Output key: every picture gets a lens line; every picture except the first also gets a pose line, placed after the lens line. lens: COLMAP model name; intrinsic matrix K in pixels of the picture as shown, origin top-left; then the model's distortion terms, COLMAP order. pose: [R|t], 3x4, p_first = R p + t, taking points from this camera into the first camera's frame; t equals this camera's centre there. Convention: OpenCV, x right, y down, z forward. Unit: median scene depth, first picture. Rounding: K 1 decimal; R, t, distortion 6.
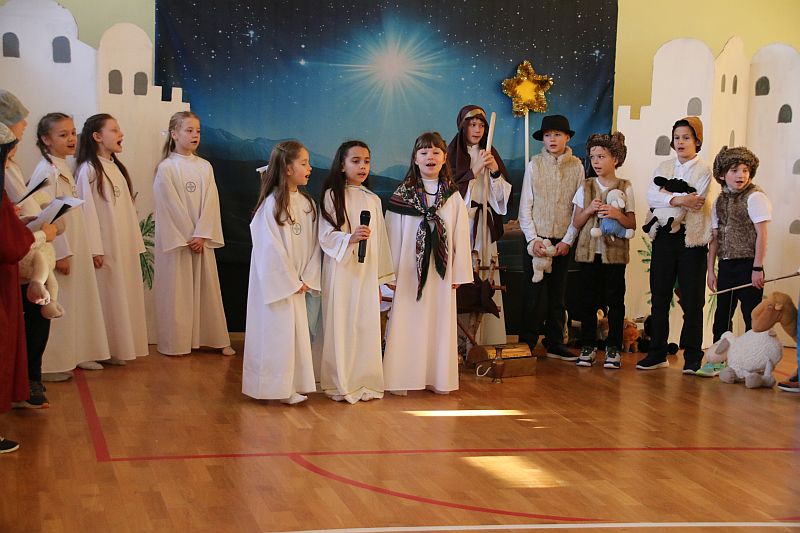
lens RADIAL K [[1518.7, 0, 411.7], [0, 1518.7, 275.9], [0, 0, 1]] dist [0.263725, 1.772273]
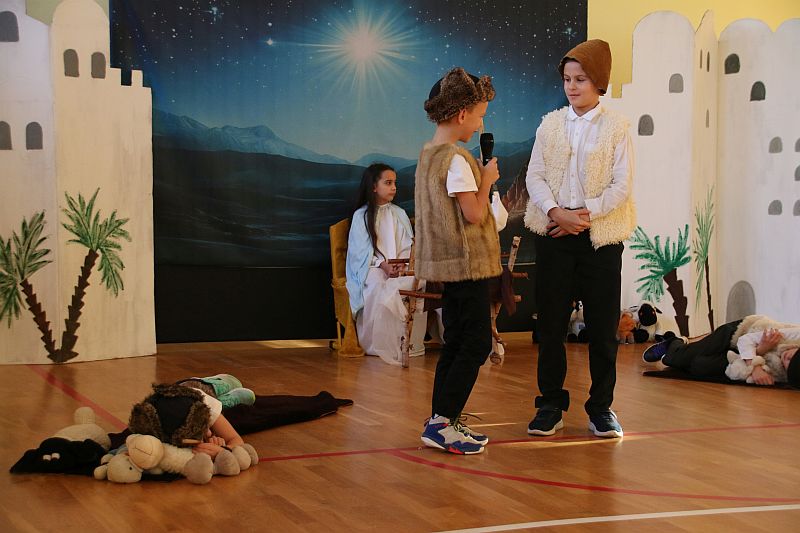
lens RADIAL K [[1518.7, 0, 411.7], [0, 1518.7, 275.9], [0, 0, 1]] dist [0.263725, 1.772273]
pose [[0.987677, -0.039688, 0.151388, -0.130720], [0.042954, 0.998908, -0.018367, 0.019916], [-0.150494, 0.024643, 0.988304, 0.086201]]
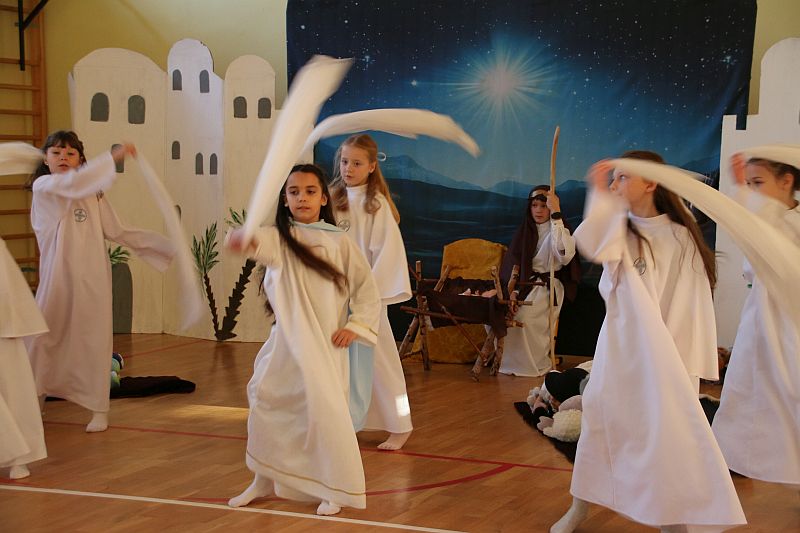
lens RADIAL K [[1518.7, 0, 411.7], [0, 1518.7, 275.9], [0, 0, 1]] dist [0.263725, 1.772273]
pose [[0.832821, 0.030898, -0.552680, 0.503483], [-0.049434, 0.998603, -0.018664, 0.011707], [0.551331, 0.042866, 0.833185, 0.133877]]
